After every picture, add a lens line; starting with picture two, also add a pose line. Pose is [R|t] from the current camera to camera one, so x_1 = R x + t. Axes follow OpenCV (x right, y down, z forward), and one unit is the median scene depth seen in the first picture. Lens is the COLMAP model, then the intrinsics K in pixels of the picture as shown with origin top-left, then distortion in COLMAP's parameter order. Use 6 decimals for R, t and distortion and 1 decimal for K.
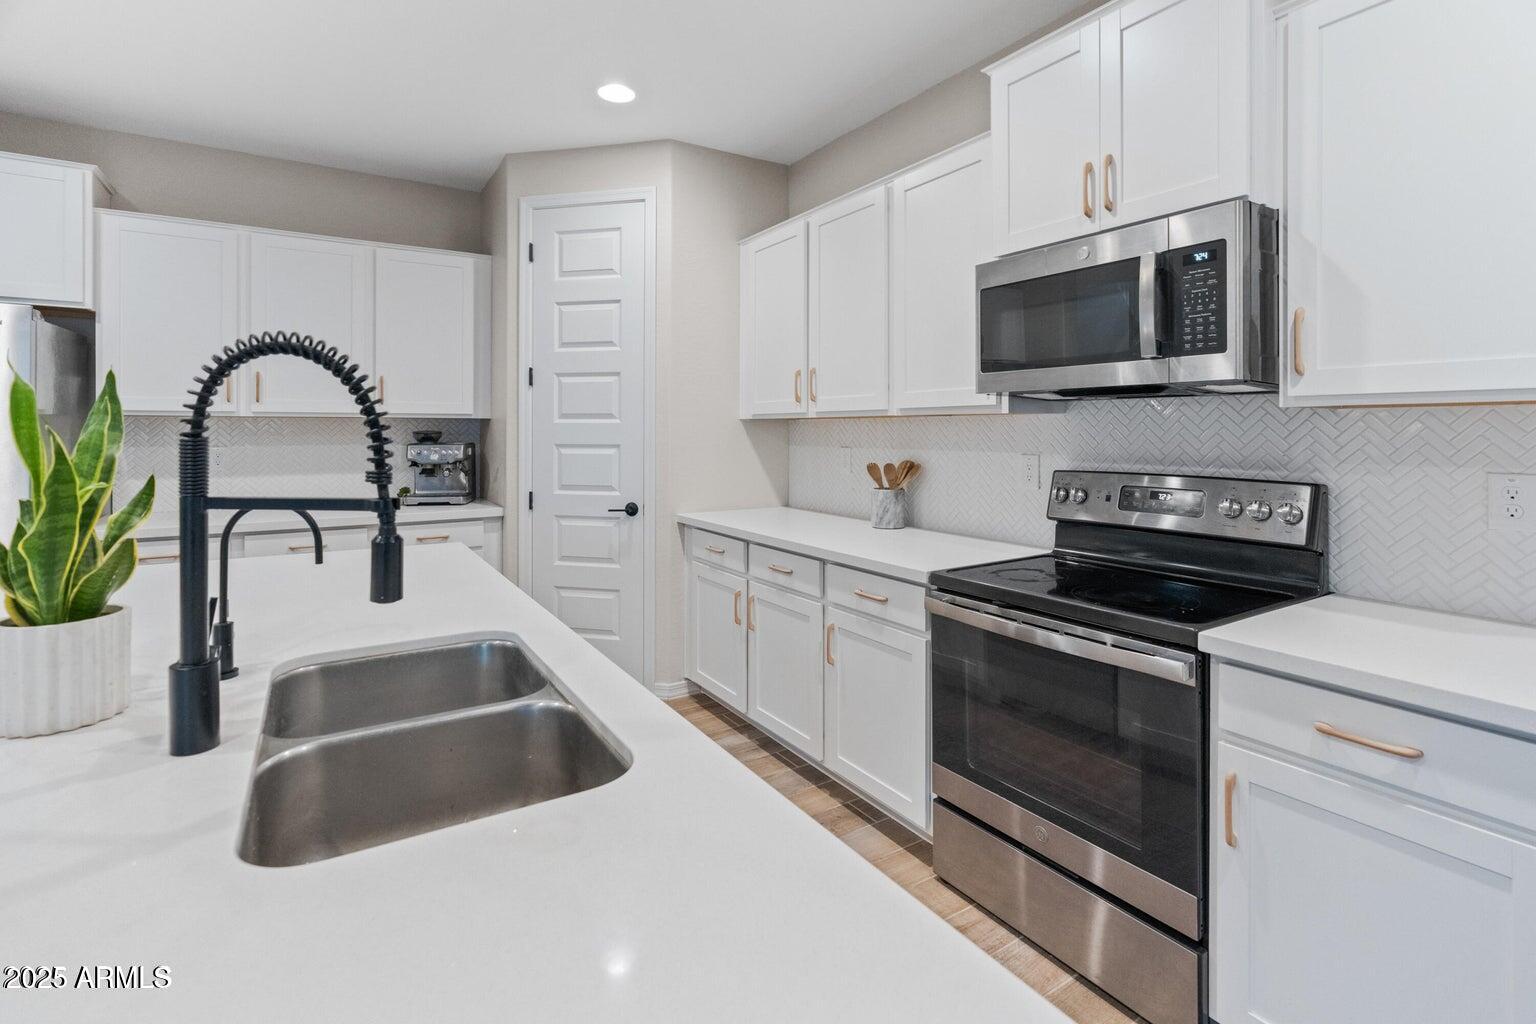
lens RADIAL K [[715.7, 0, 772.6], [0, 715.7, 446.2], [0, 0, 1]] dist [-0.000365, -0.000053]
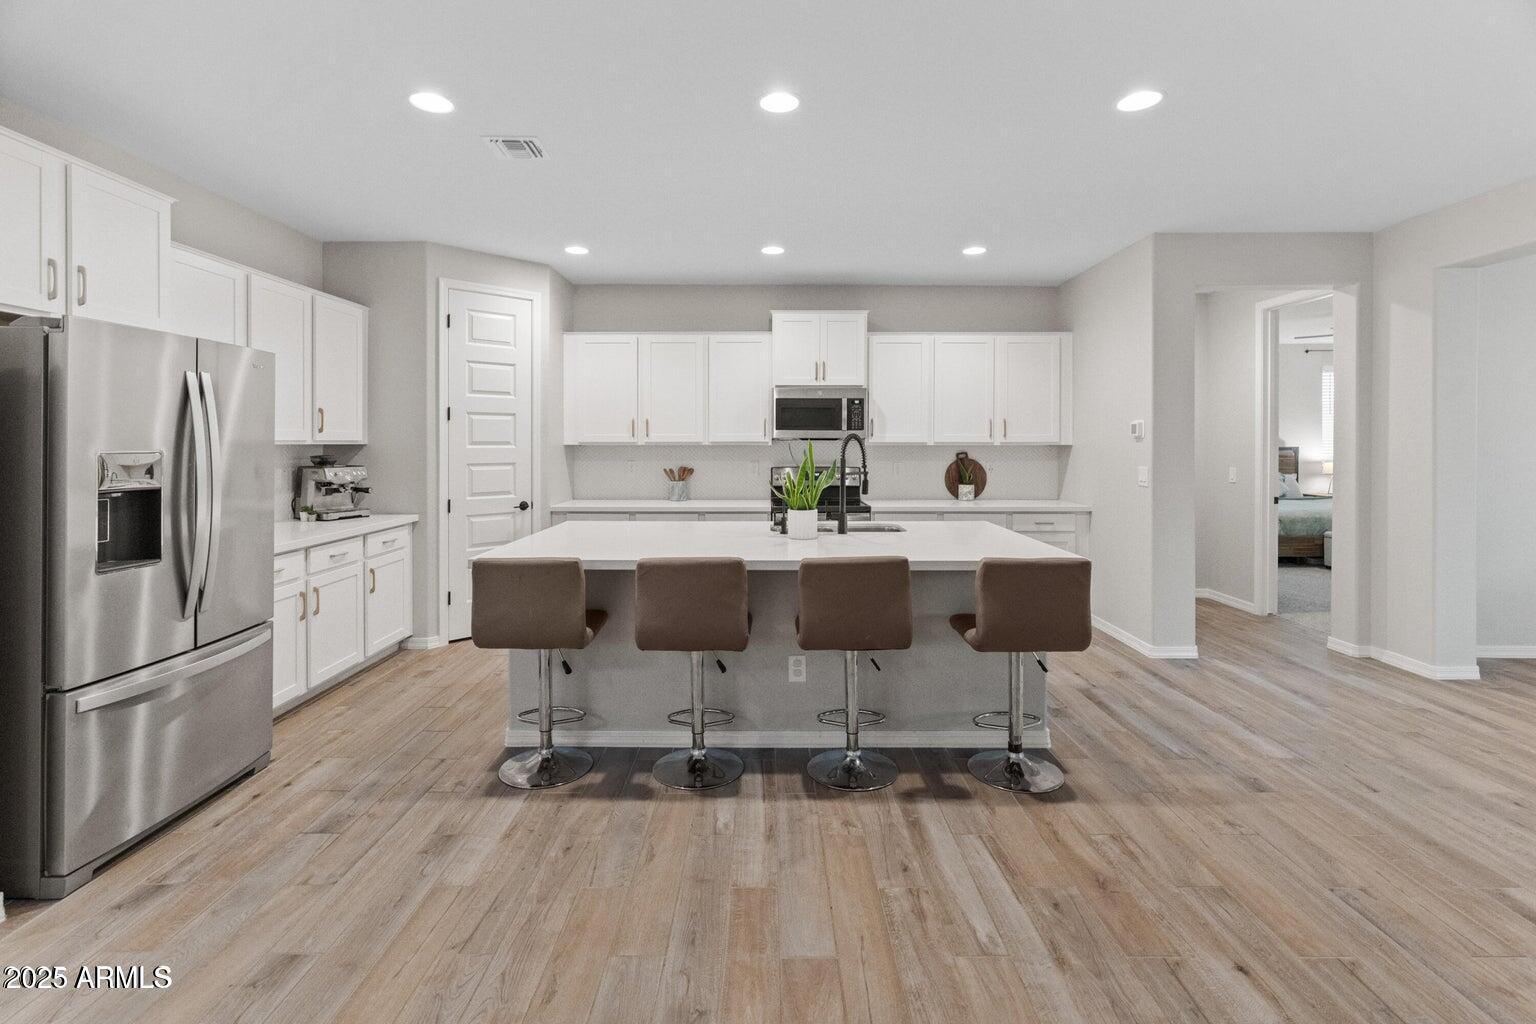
lens RADIAL K [[715.7, 0, 772.6], [0, 715.7, 446.2], [0, 0, 1]] dist [-0.000365, -0.000053]
pose [[0.531051, -0.003432, 0.847333, -1.334902], [0.018257, 0.999806, -0.007393, -0.017473], [-0.847143, 0.019395, 0.531010, -0.252519]]
